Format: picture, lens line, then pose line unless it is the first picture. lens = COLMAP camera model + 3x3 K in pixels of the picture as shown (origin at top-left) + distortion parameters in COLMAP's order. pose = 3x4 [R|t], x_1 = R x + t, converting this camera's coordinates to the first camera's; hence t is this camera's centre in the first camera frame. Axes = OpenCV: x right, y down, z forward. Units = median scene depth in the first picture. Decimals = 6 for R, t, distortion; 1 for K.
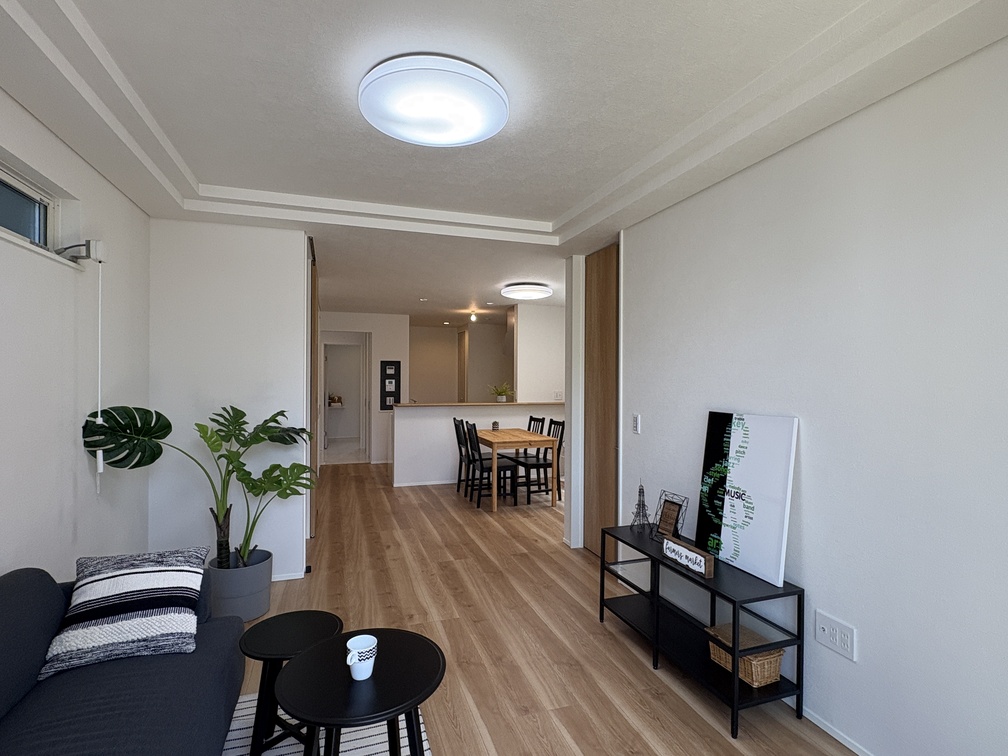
lens RADIAL K [[507.0, 0, 505.8], [0, 507.0, 378.4], [0, 0, 1]] dist [0.004825, 0.001799]
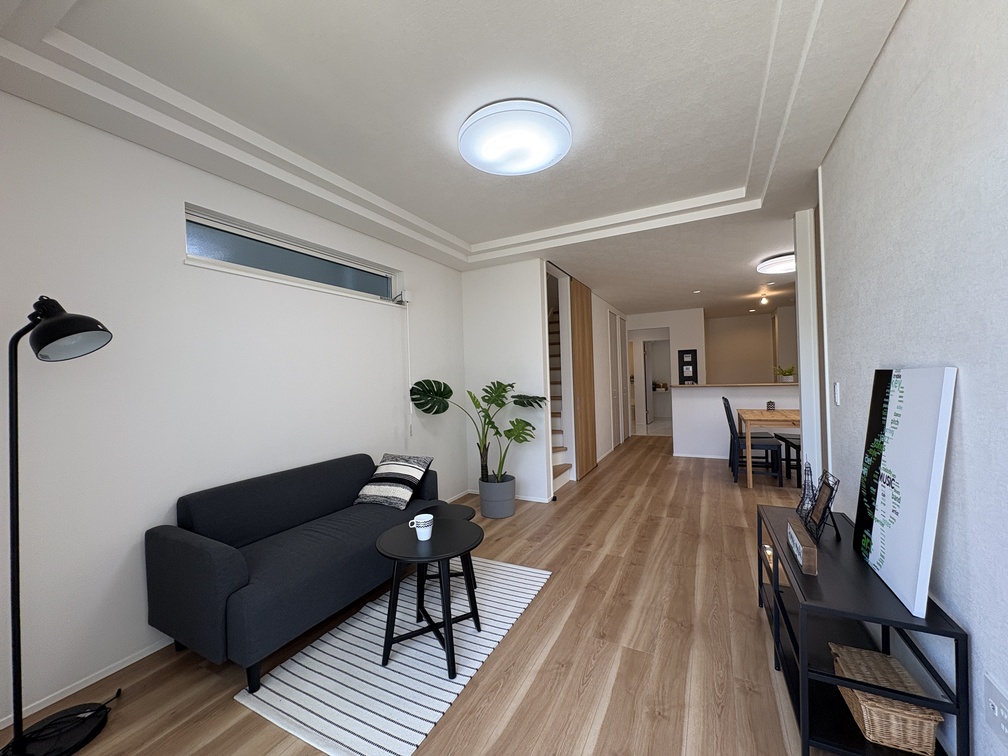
lens RADIAL K [[402.3, 0, 504.1], [0, 402.3, 378.7], [0, 0, 1]] dist [0.000582, -0.000050]
pose [[0.692533, -0.025025, -0.720952, 0.401295], [0.033562, 0.999434, -0.002452, 0.054783], [0.720605, -0.022498, 0.692980, 0.171329]]
